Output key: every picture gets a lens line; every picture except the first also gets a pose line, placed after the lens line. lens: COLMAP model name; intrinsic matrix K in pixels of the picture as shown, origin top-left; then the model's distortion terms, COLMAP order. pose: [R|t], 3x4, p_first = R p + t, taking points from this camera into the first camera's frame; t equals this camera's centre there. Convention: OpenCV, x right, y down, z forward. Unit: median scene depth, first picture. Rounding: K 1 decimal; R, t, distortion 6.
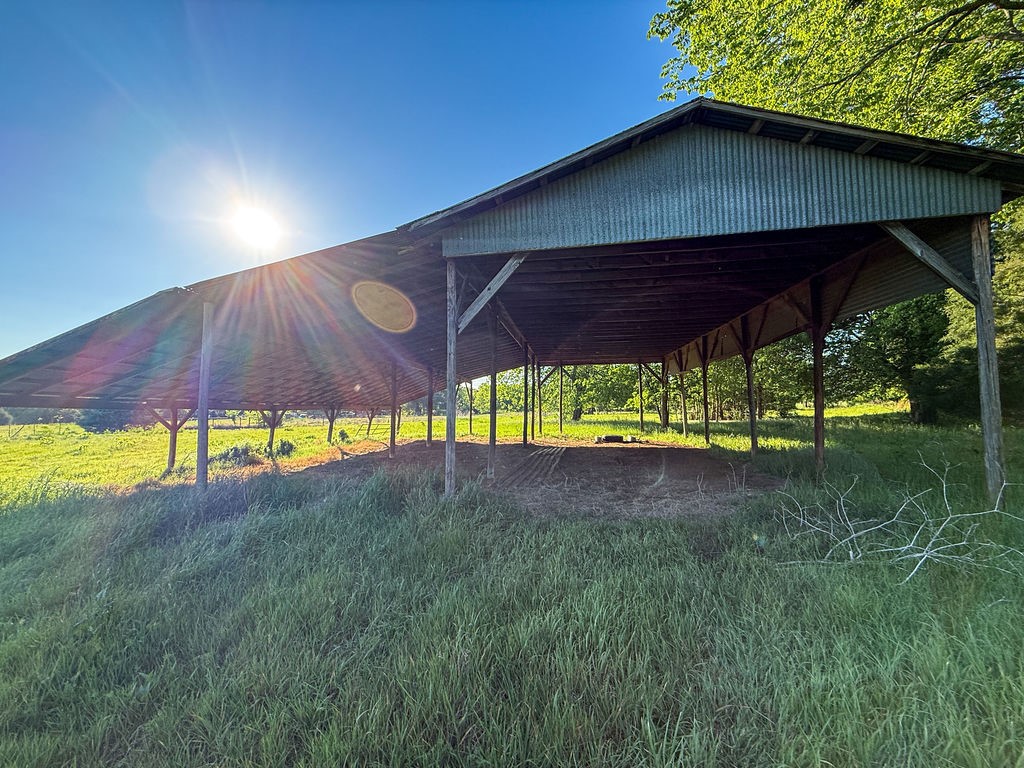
lens RADIAL K [[405.5, 0, 509.2], [0, 405.5, 382.2], [0, 0, 1]] dist [-0.001084, -0.000565]
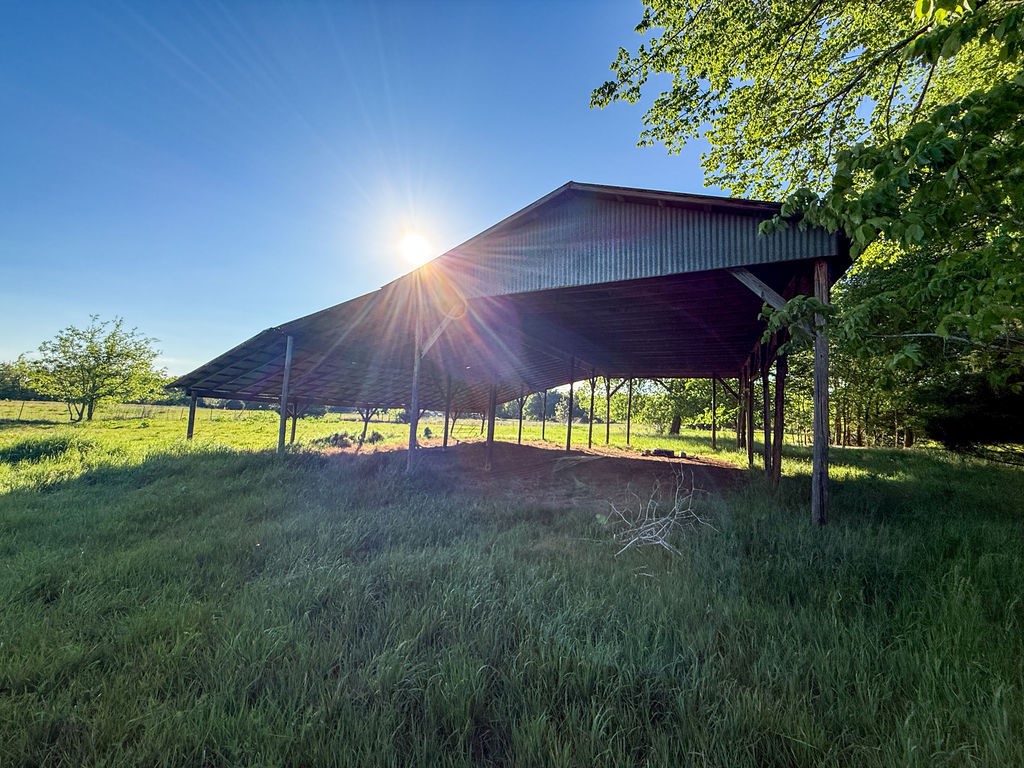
lens RADIAL K [[406.6, 0, 512.0], [0, 406.6, 384.0], [0, 0, 1]] dist [-0.000244, -0.000094]
pose [[0.950937, 0.030858, -0.307842, 0.384678], [-0.034907, 0.999361, -0.007651, -0.020497], [0.307410, 0.018022, 0.951407, -0.152814]]
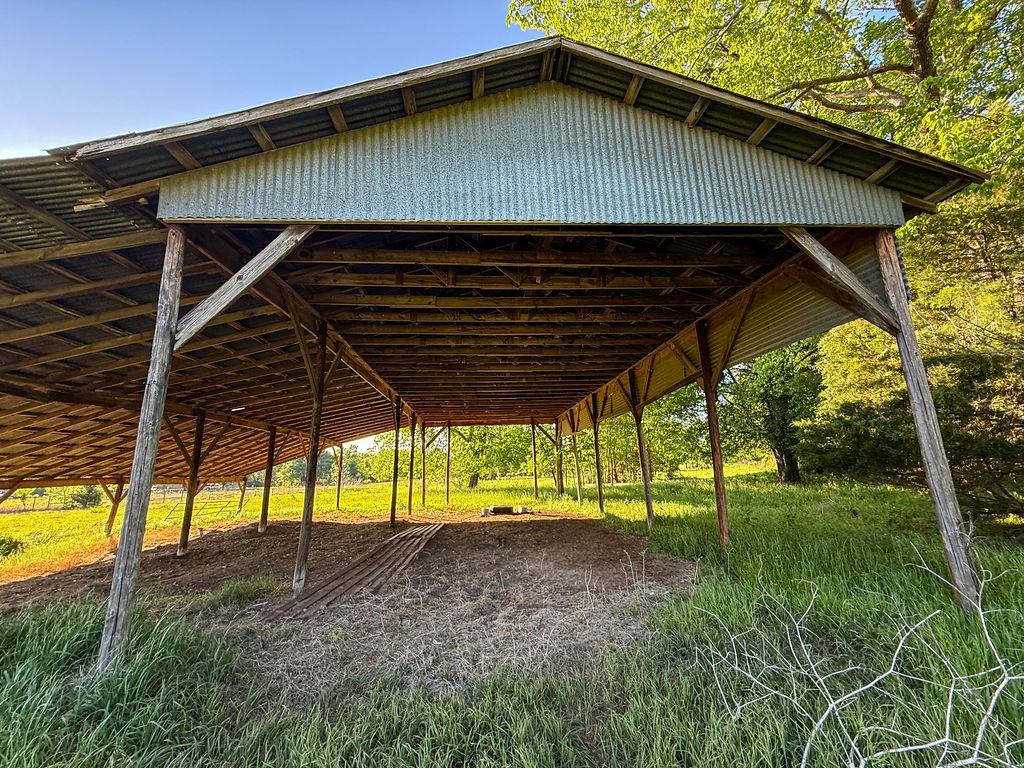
lens RADIAL K [[405.5, 0, 509.2], [0, 405.5, 382.2], [0, 0, 1]] dist [-0.001084, -0.000565]
pose [[0.973845, 0.028583, 0.225407, 0.127818], [0.007411, 0.987532, -0.157244, 0.010492], [-0.227091, 0.154801, 0.961492, 0.226647]]
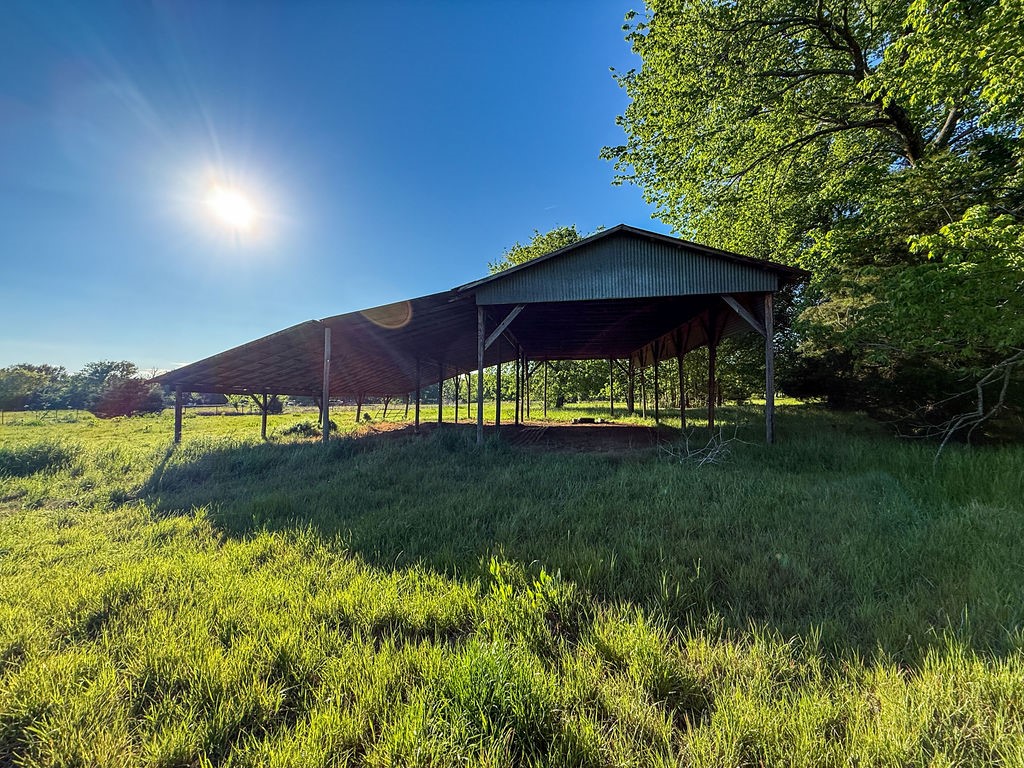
lens RADIAL K [[405.5, 0, 509.2], [0, 405.5, 382.2], [0, 0, 1]] dist [-0.001084, -0.000565]
pose [[0.999299, 0.005448, 0.037030, -0.054095], [-0.006421, 0.999636, 0.026204, -0.019012], [-0.036873, -0.026424, 0.998971, -0.446129]]
